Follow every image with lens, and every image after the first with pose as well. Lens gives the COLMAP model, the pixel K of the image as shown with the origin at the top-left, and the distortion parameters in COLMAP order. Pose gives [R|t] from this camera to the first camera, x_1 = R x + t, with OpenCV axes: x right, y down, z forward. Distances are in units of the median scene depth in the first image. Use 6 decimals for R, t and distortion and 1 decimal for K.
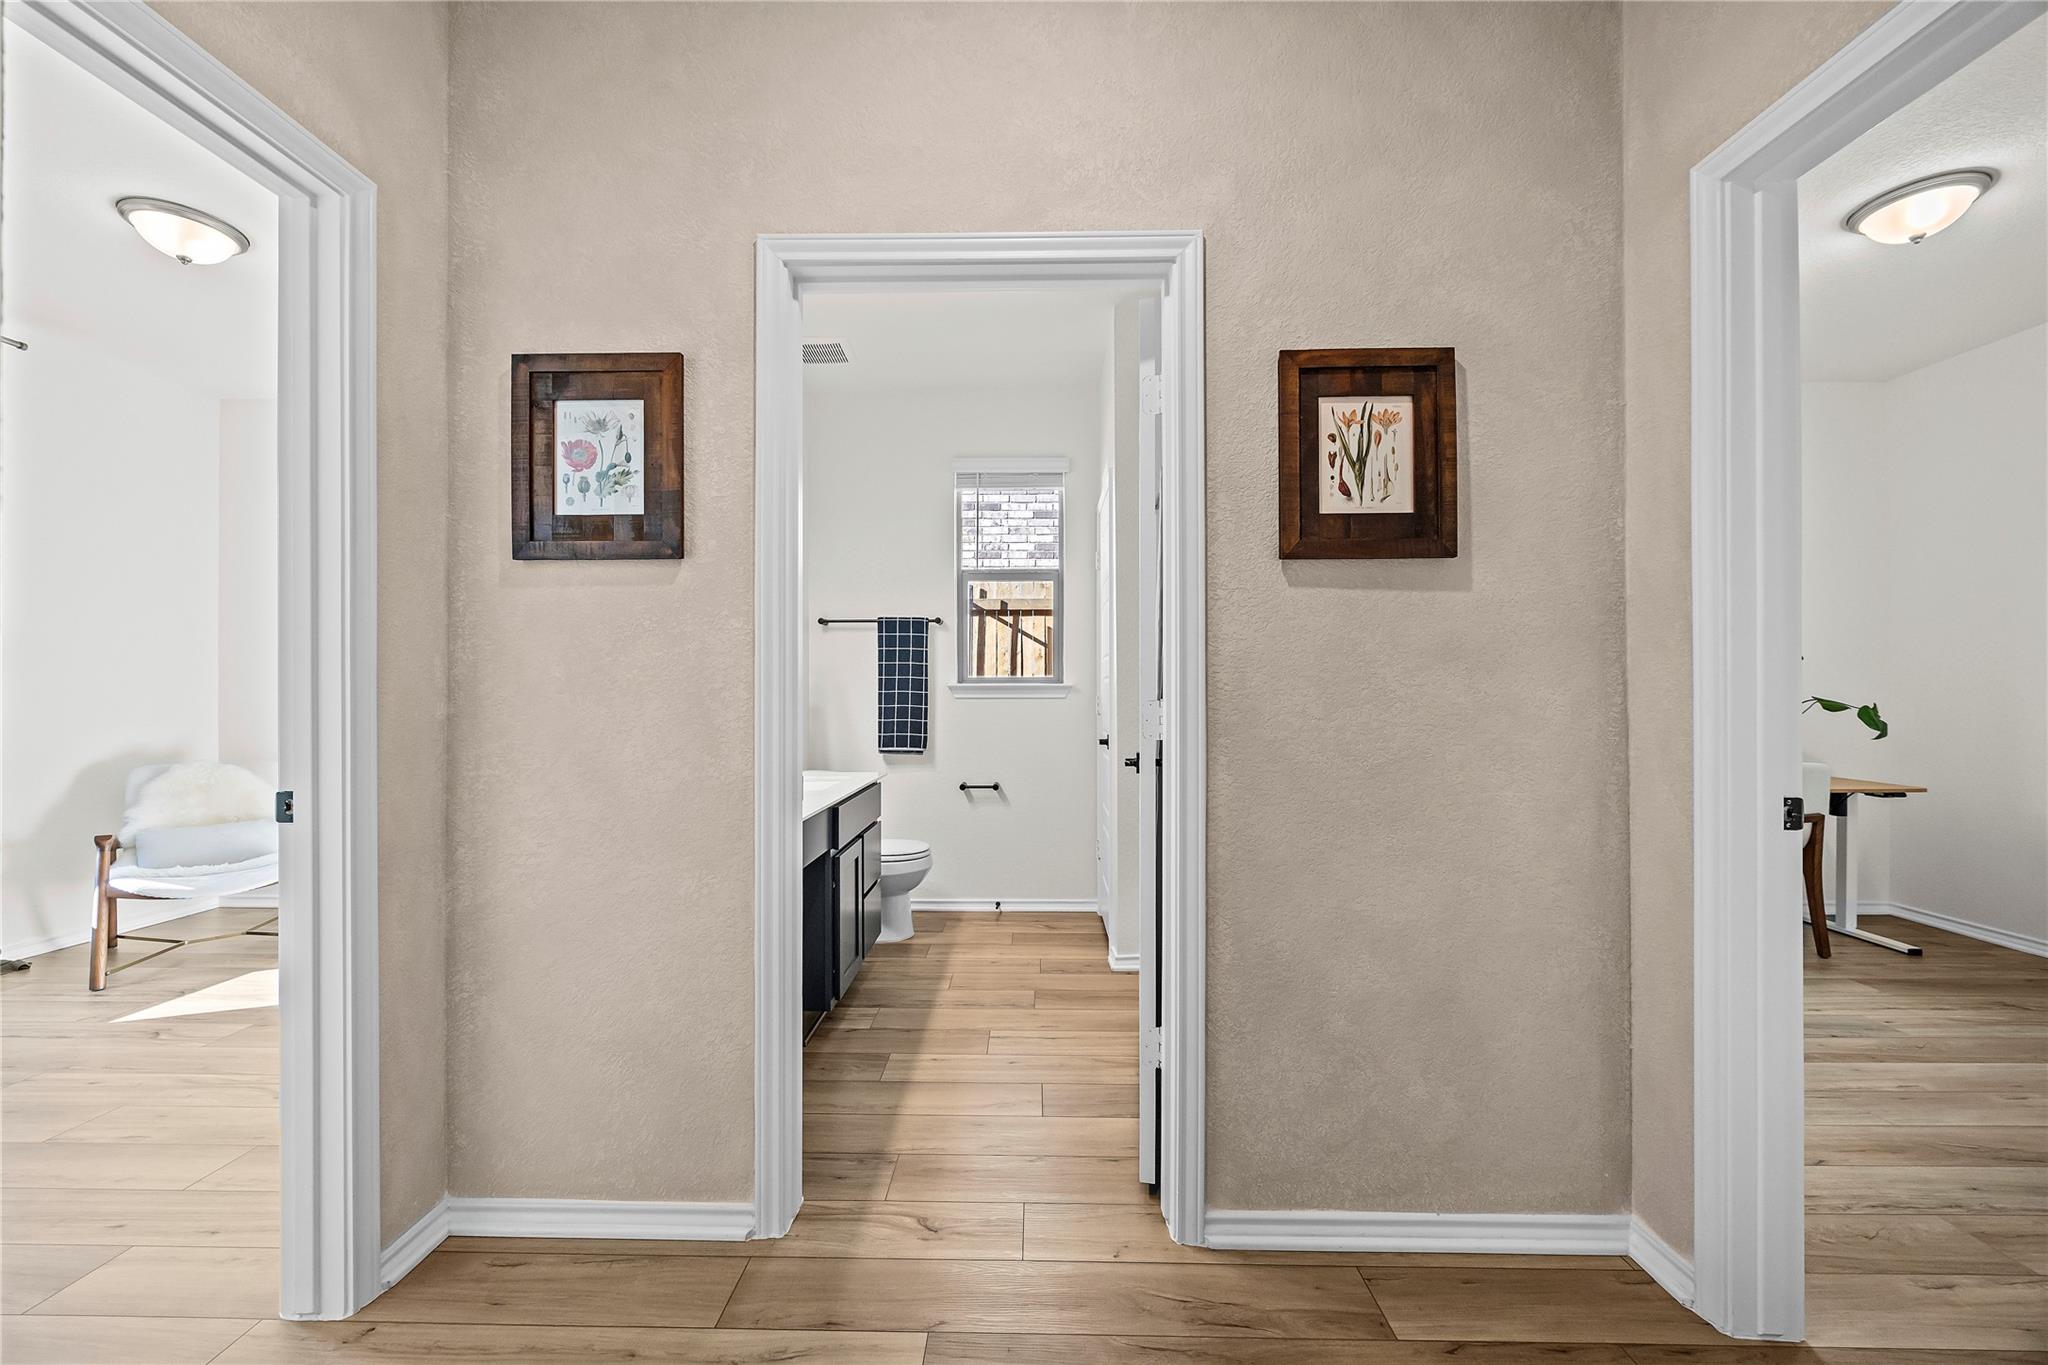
lens RADIAL K [[785.2, 0, 1029.5], [0, 785.2, 697.7], [0, 0, 1]] dist [-0.002603, -0.000173]
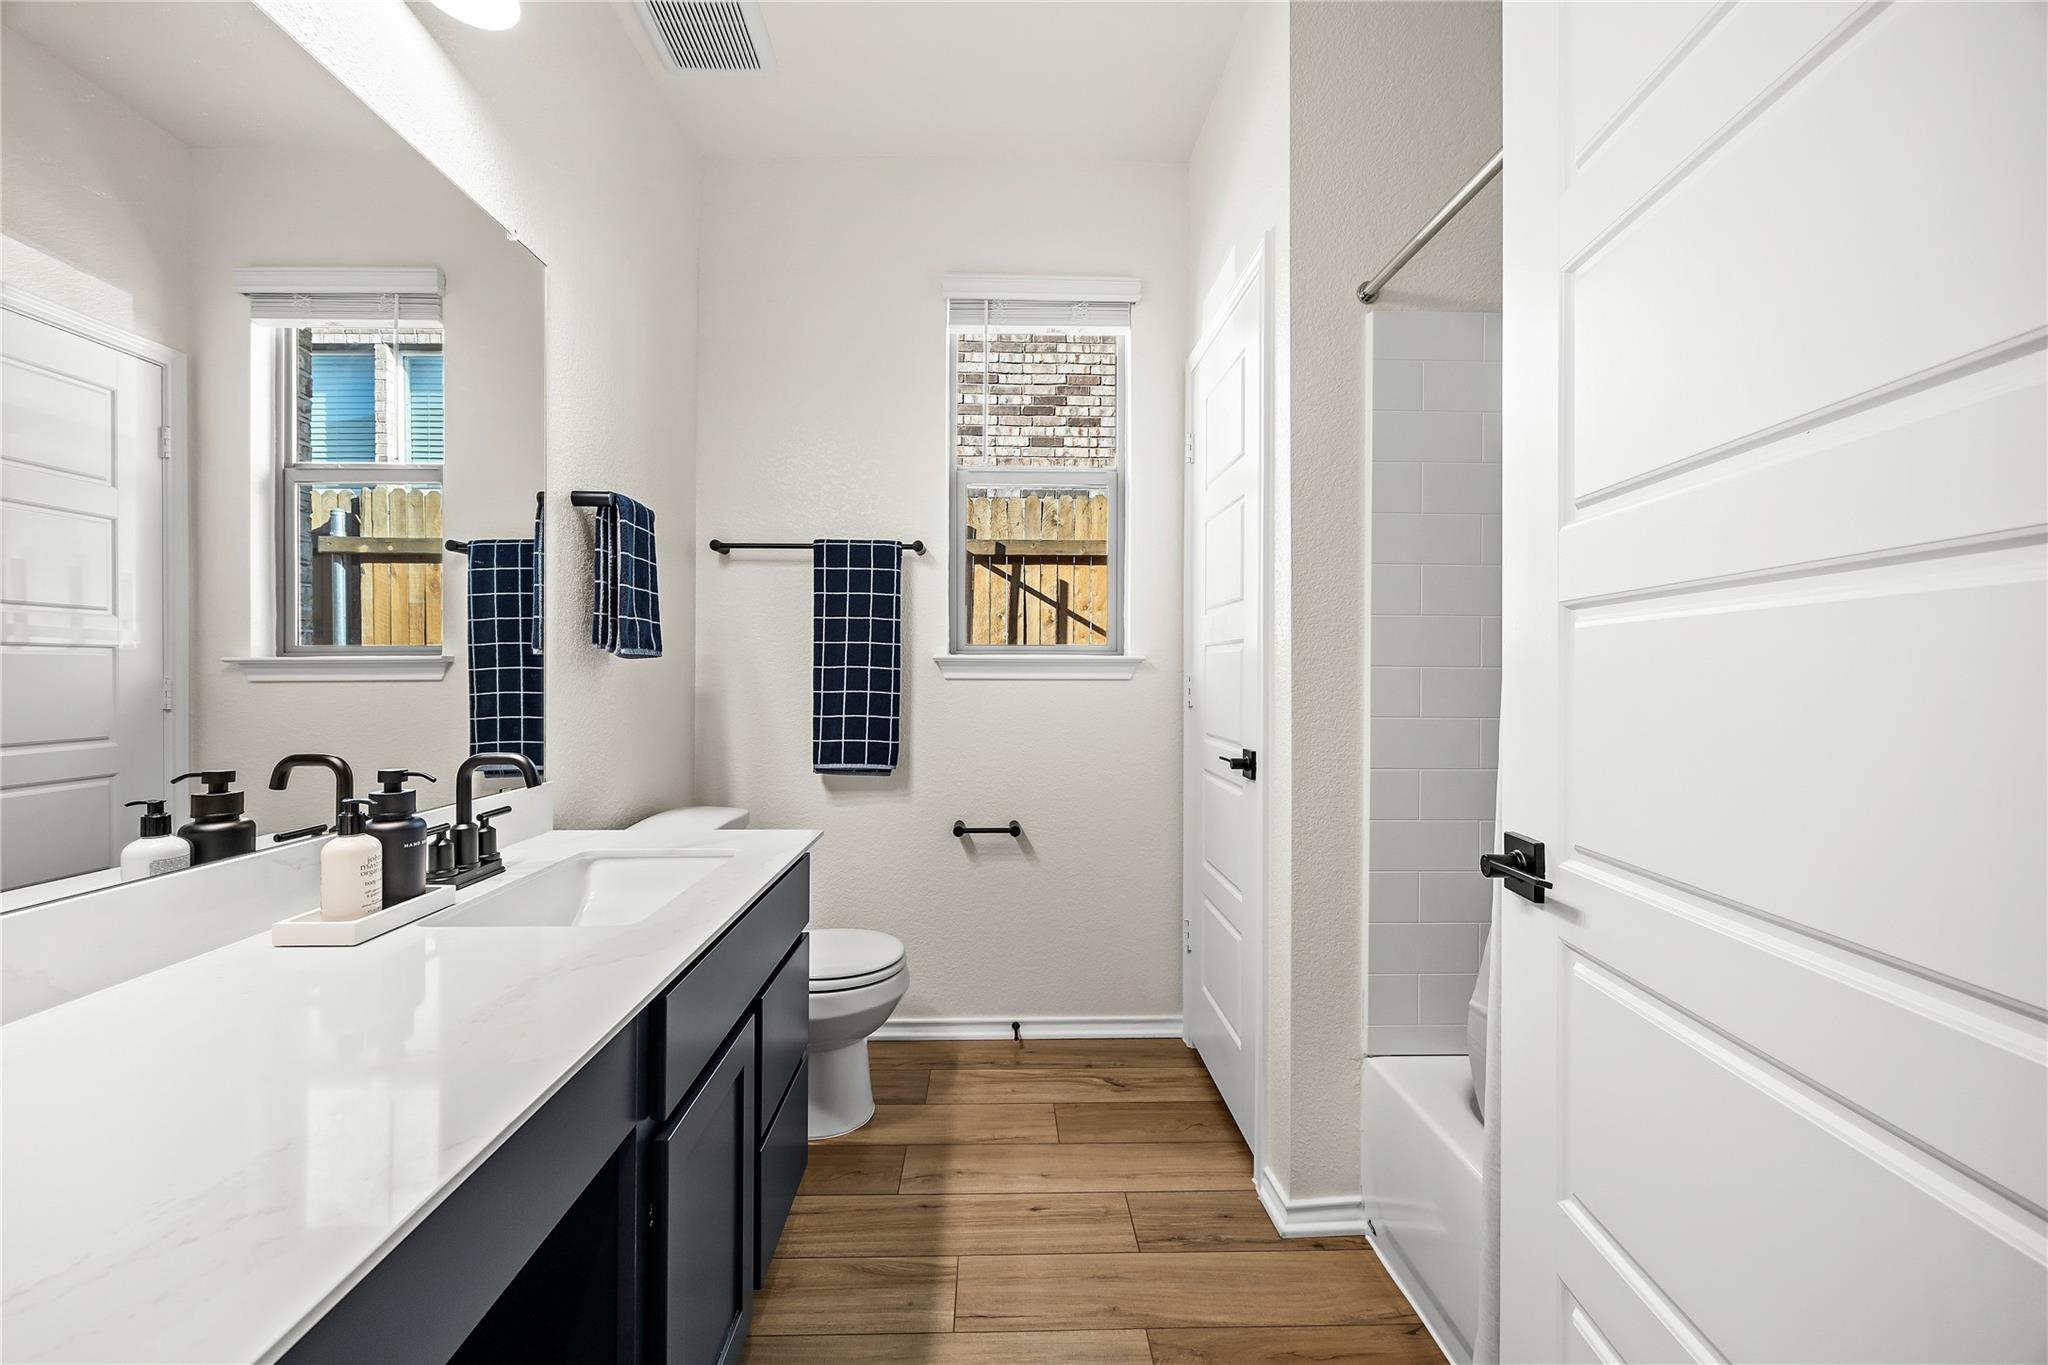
lens RADIAL K [[785.2, 0, 1021.1], [0, 785.2, 675.3], [0, 0, 1]] dist [-0.002603, -0.000173]
pose [[0.998967, 0.006412, 0.044982, -0.065532], [-0.006341, 0.999978, -0.001717, -0.001730], [-0.044992, 0.001430, 0.998986, 0.412466]]
